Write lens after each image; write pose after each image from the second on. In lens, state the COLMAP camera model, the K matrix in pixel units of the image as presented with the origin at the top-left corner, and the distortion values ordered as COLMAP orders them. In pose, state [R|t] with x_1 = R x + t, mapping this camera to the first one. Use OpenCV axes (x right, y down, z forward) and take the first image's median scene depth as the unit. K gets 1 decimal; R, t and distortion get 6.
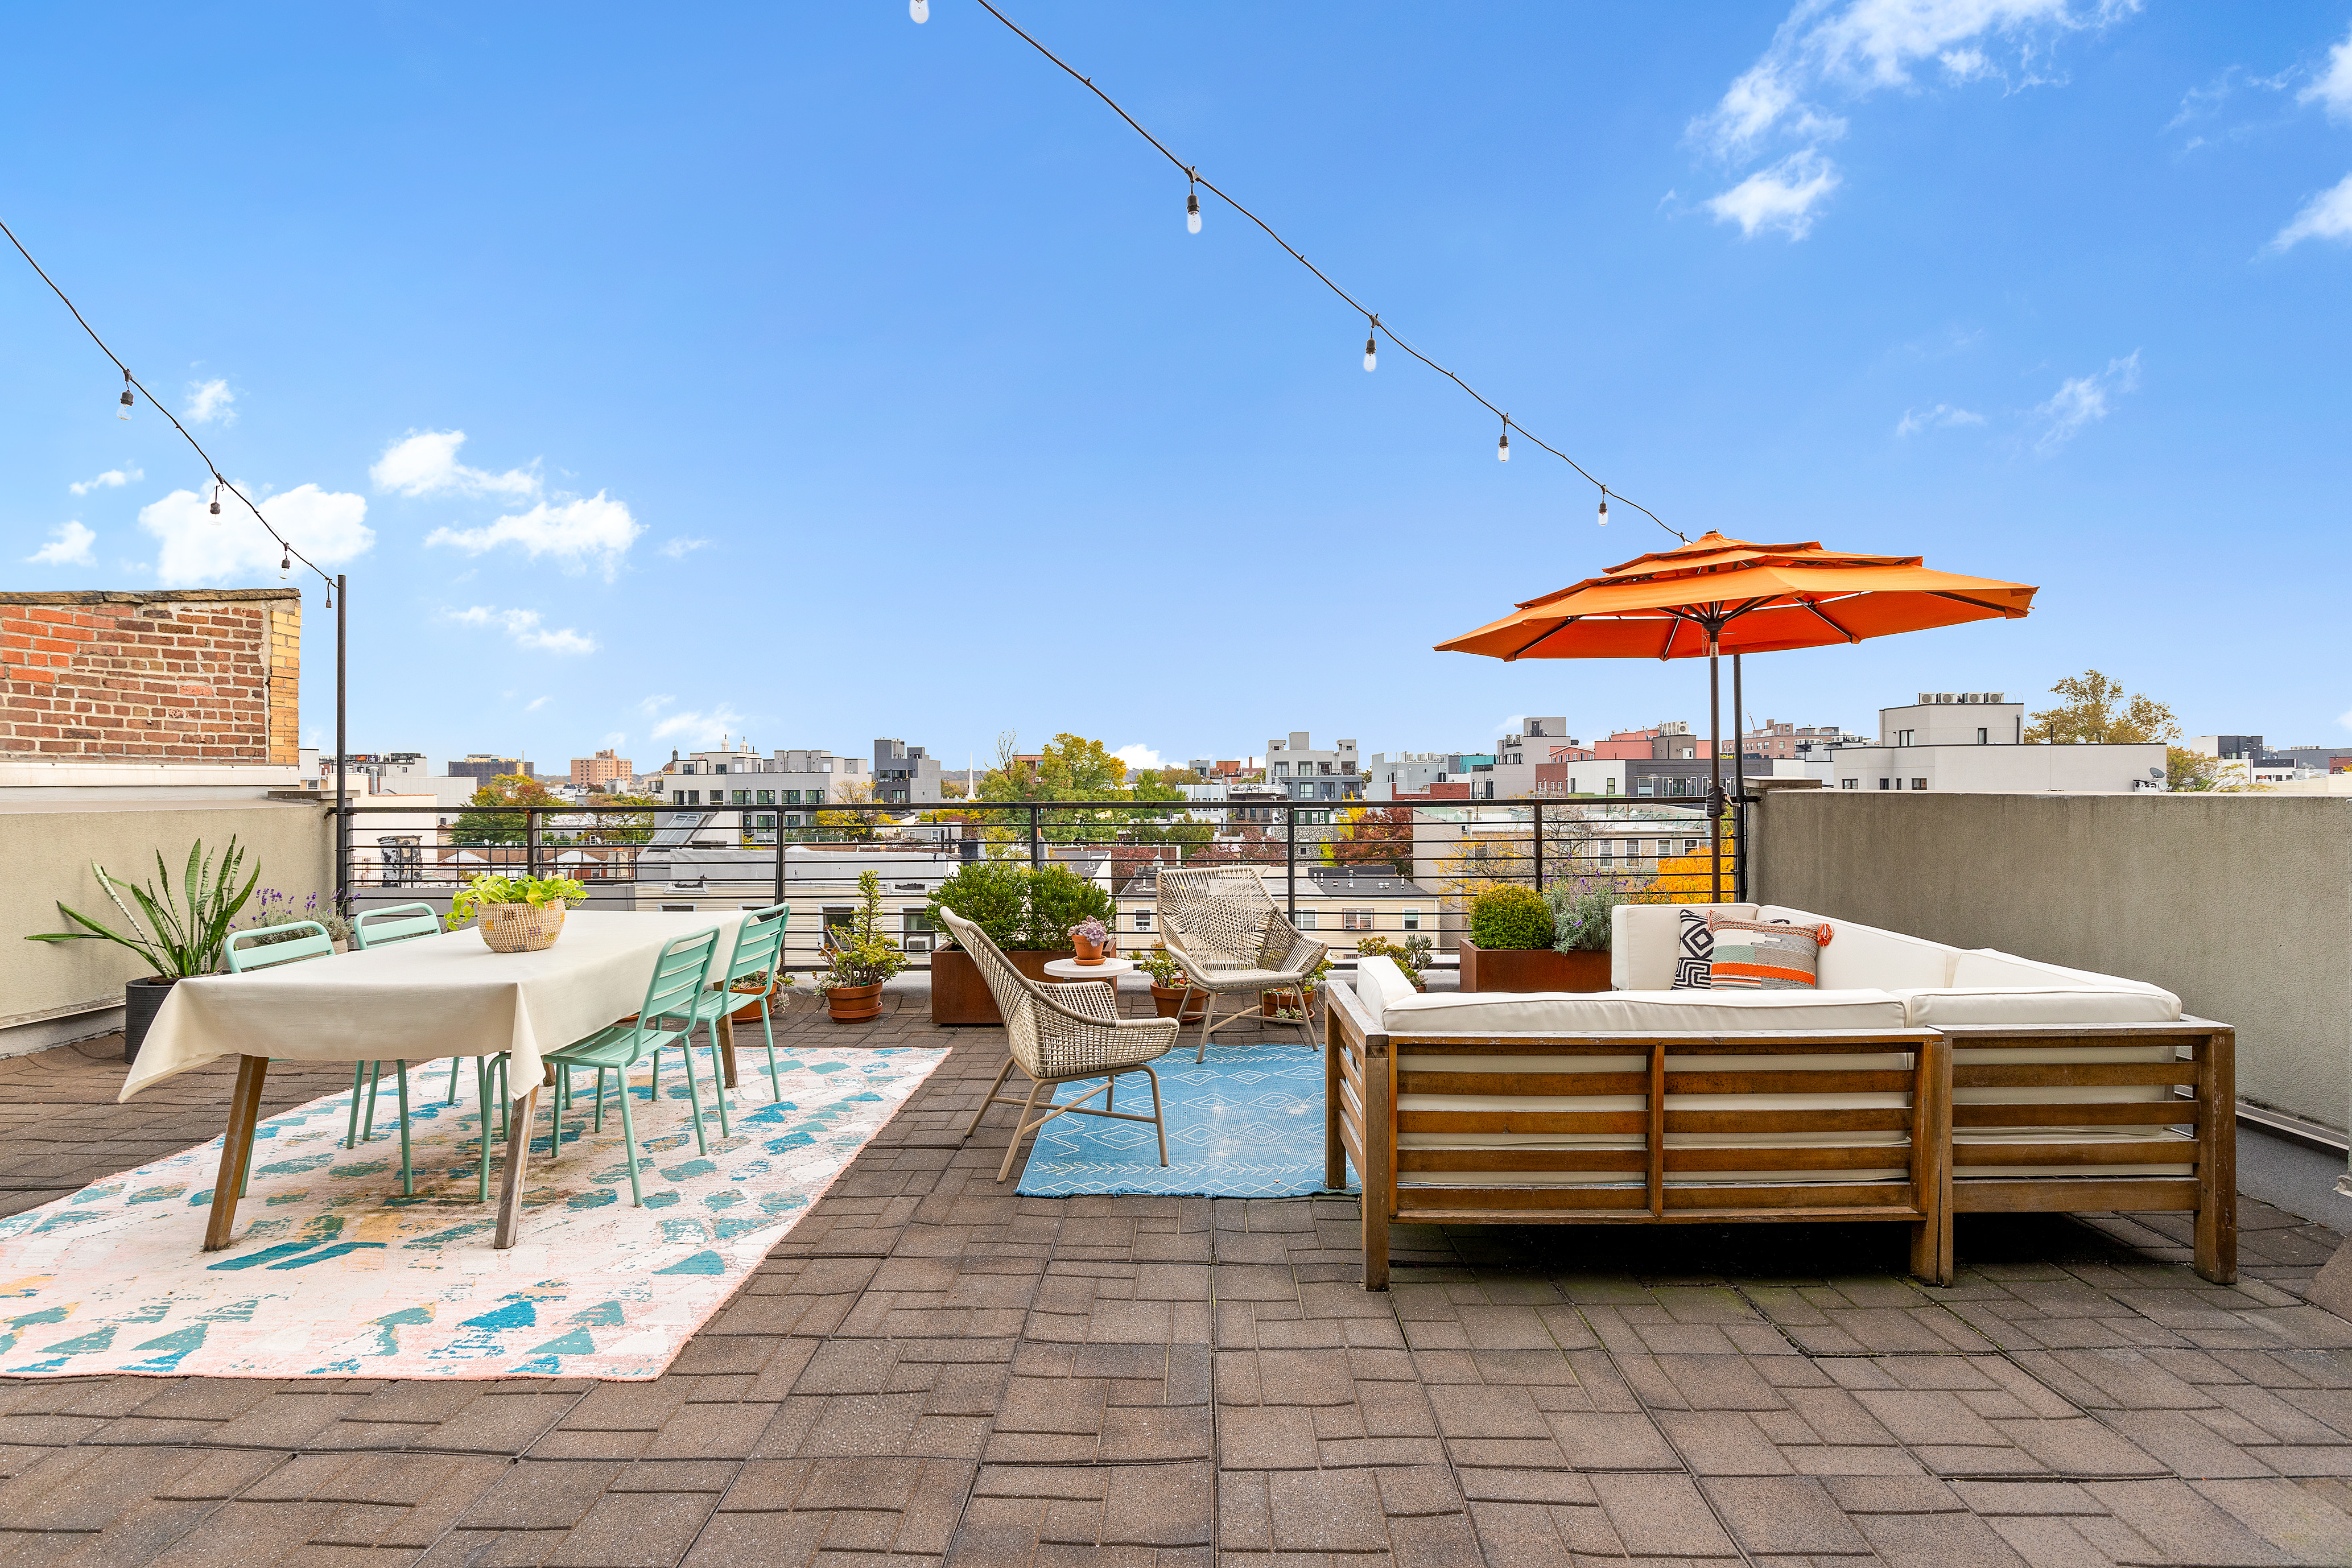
lens RADIAL K [[1094.5, 0, 1177.3], [0, 1094.5, 793.1], [0, 0, 1]] dist [0.000671, -0.000060]
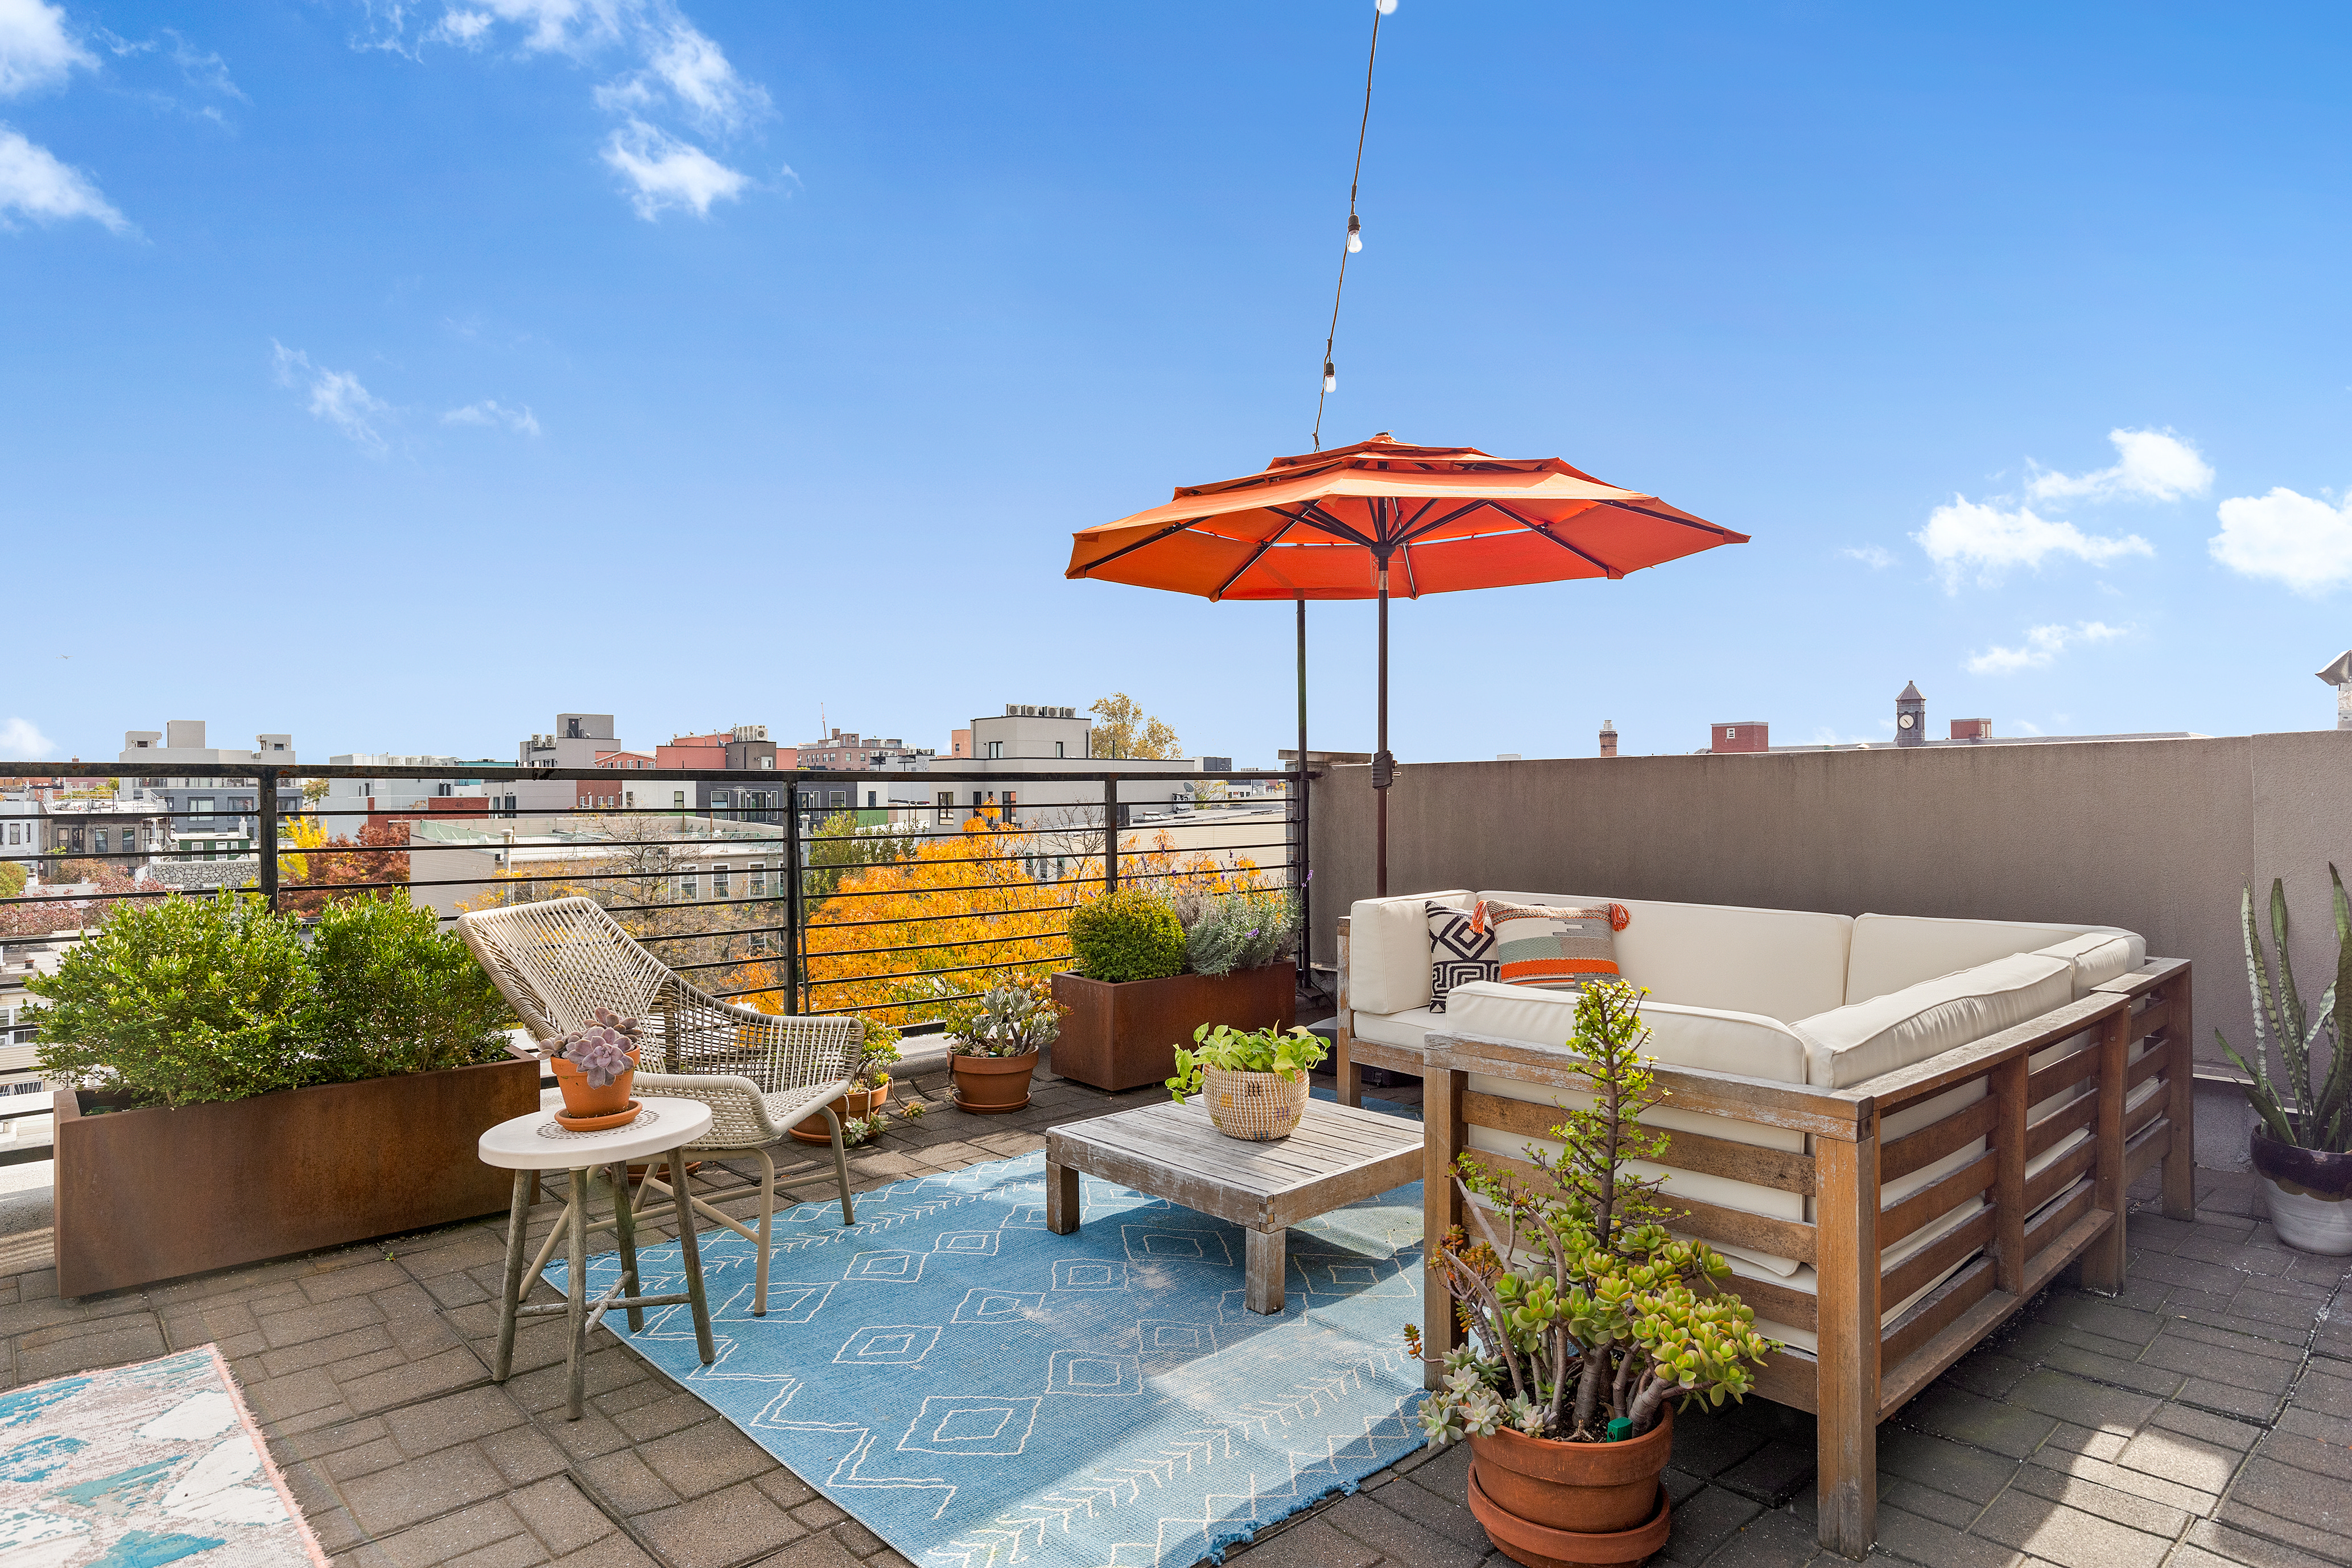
lens RADIAL K [[1329.5, 0, 1177.0], [0, 1329.5, 786.0], [0, 0, 1]] dist [0.010008, -0.001259]
pose [[0.725612, 0.007626, 0.688062, -0.268463], [0.006225, 0.999825, -0.017646, 0.033068], [-0.688076, 0.017087, 0.725437, 0.359136]]
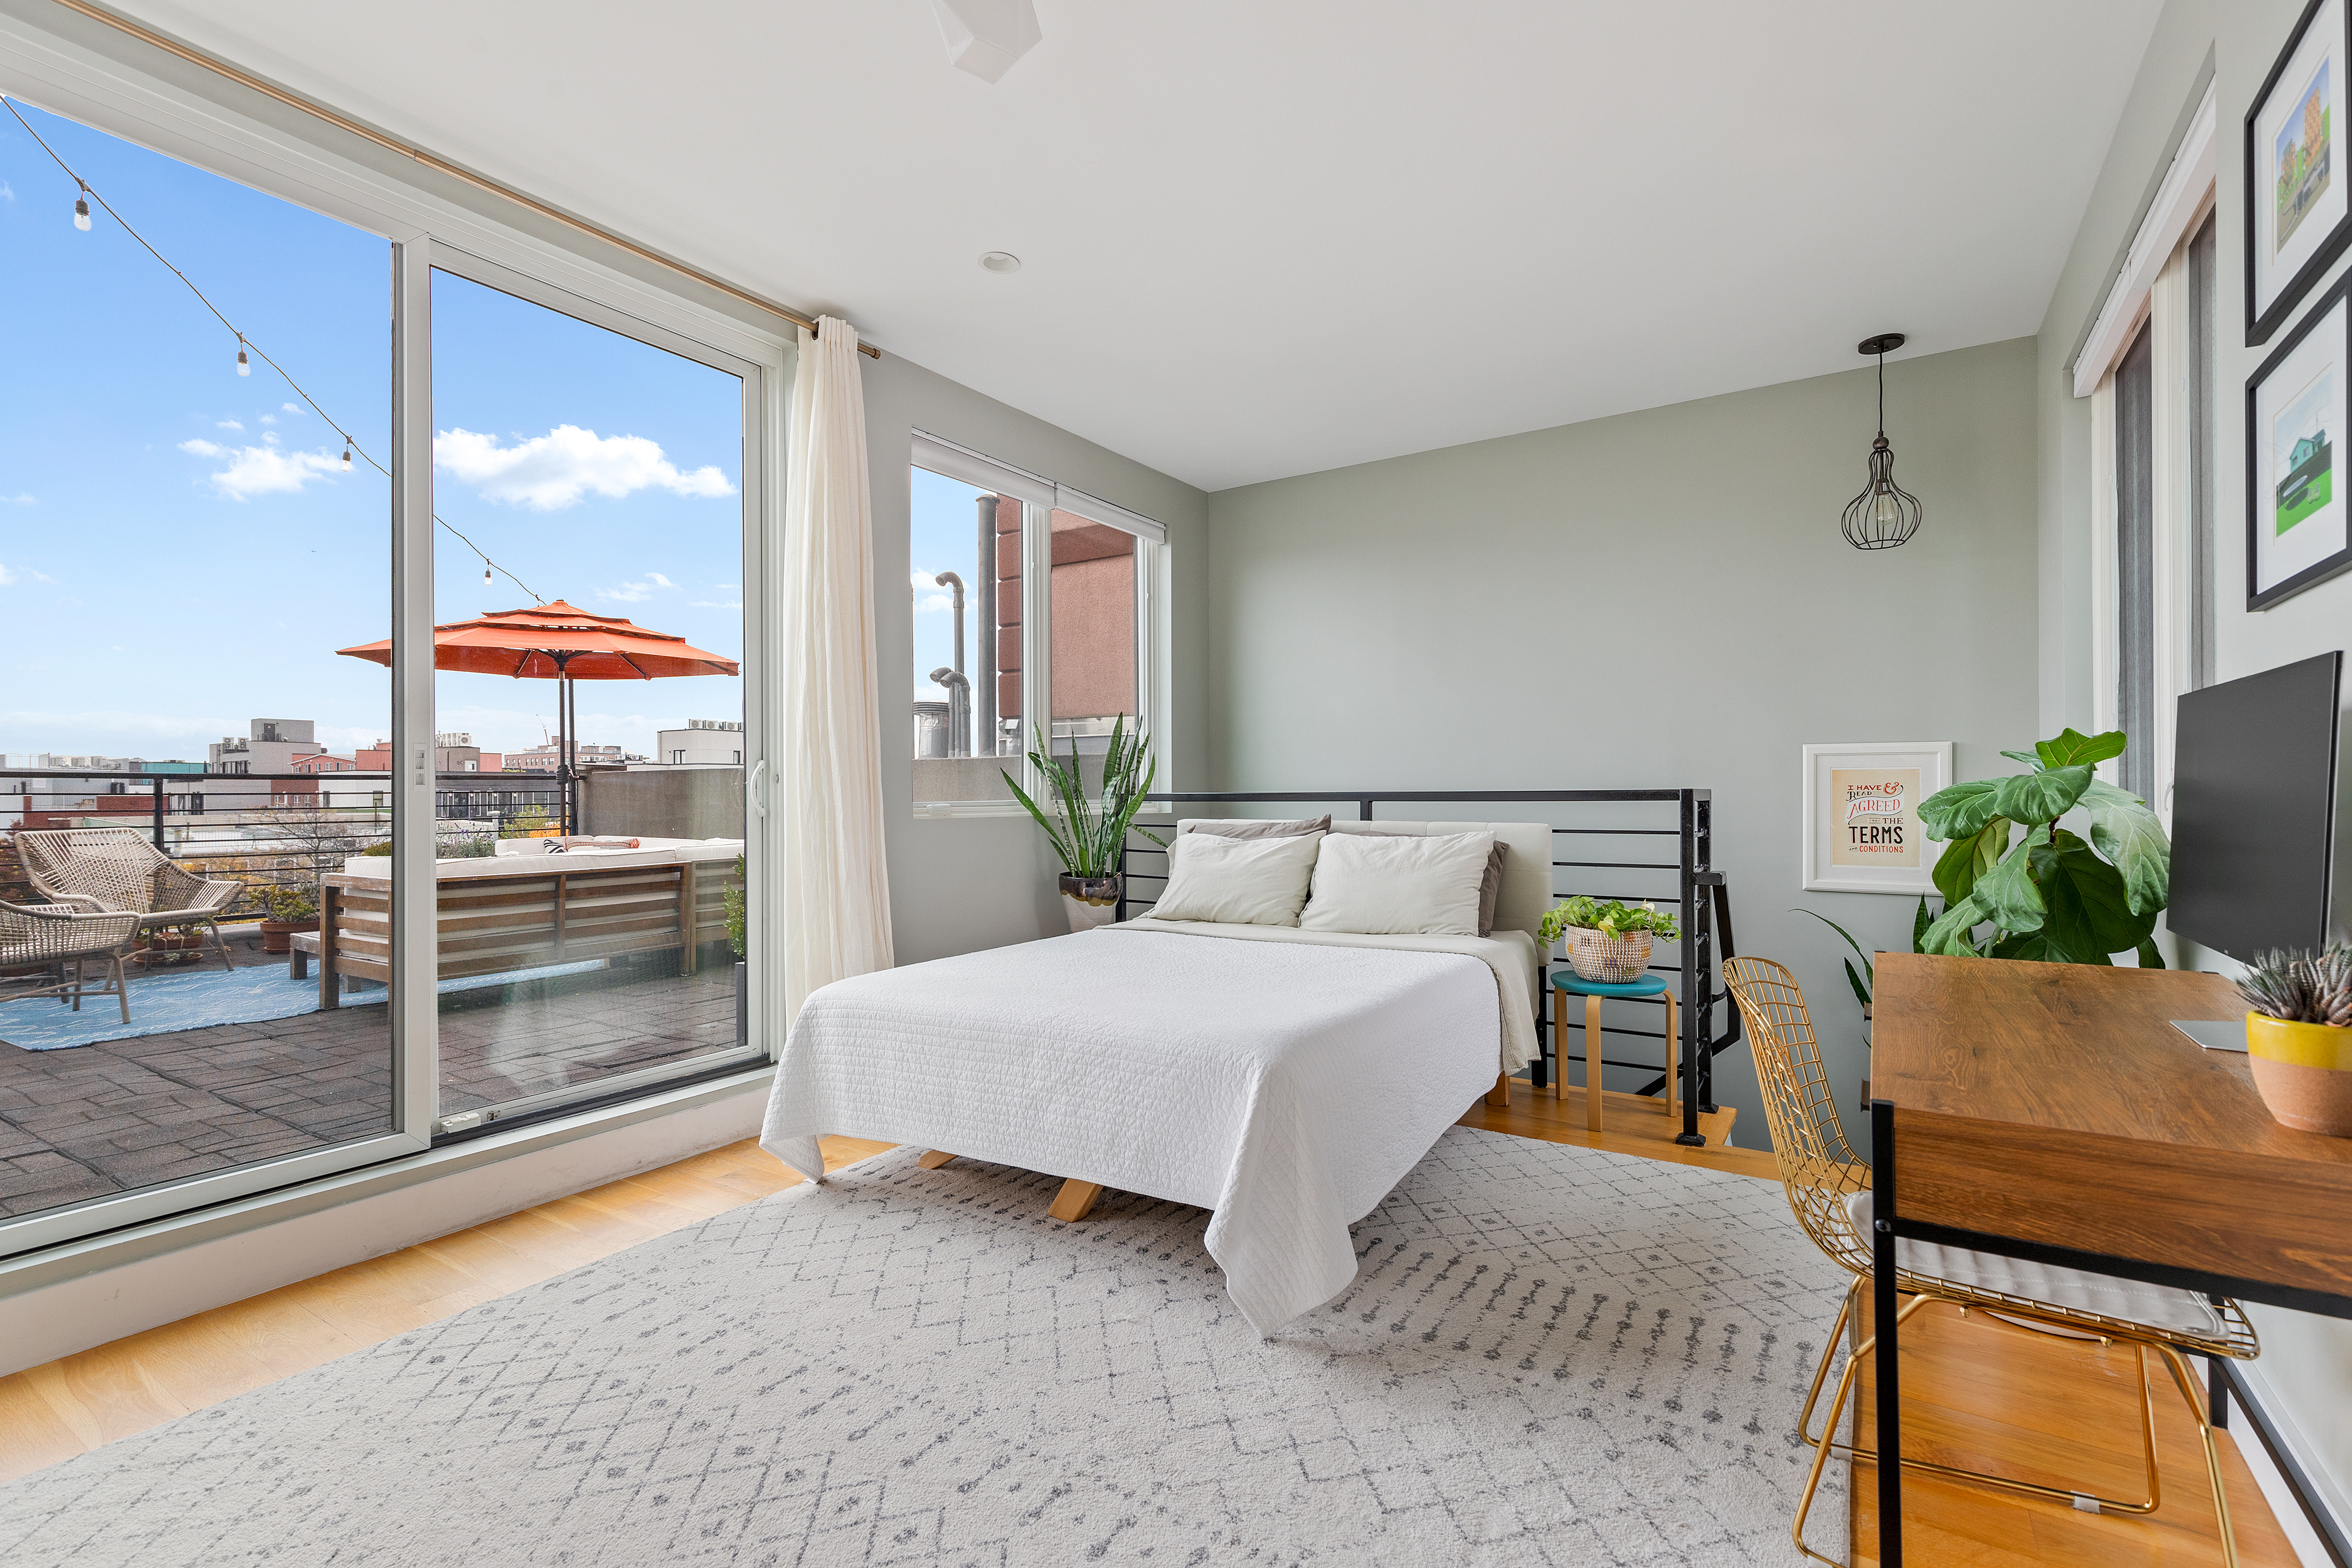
lens RADIAL K [[1073.4, 0, 1190.1], [0, 1073.4, 793.5], [0, 0, 1]] dist [0.002607, -0.000187]
pose [[0.514027, 0.005226, 0.857758, -0.316239], [0.007970, 0.999909, -0.010868, 0.052180], [-0.857737, 0.012423, 0.513939, -0.480364]]
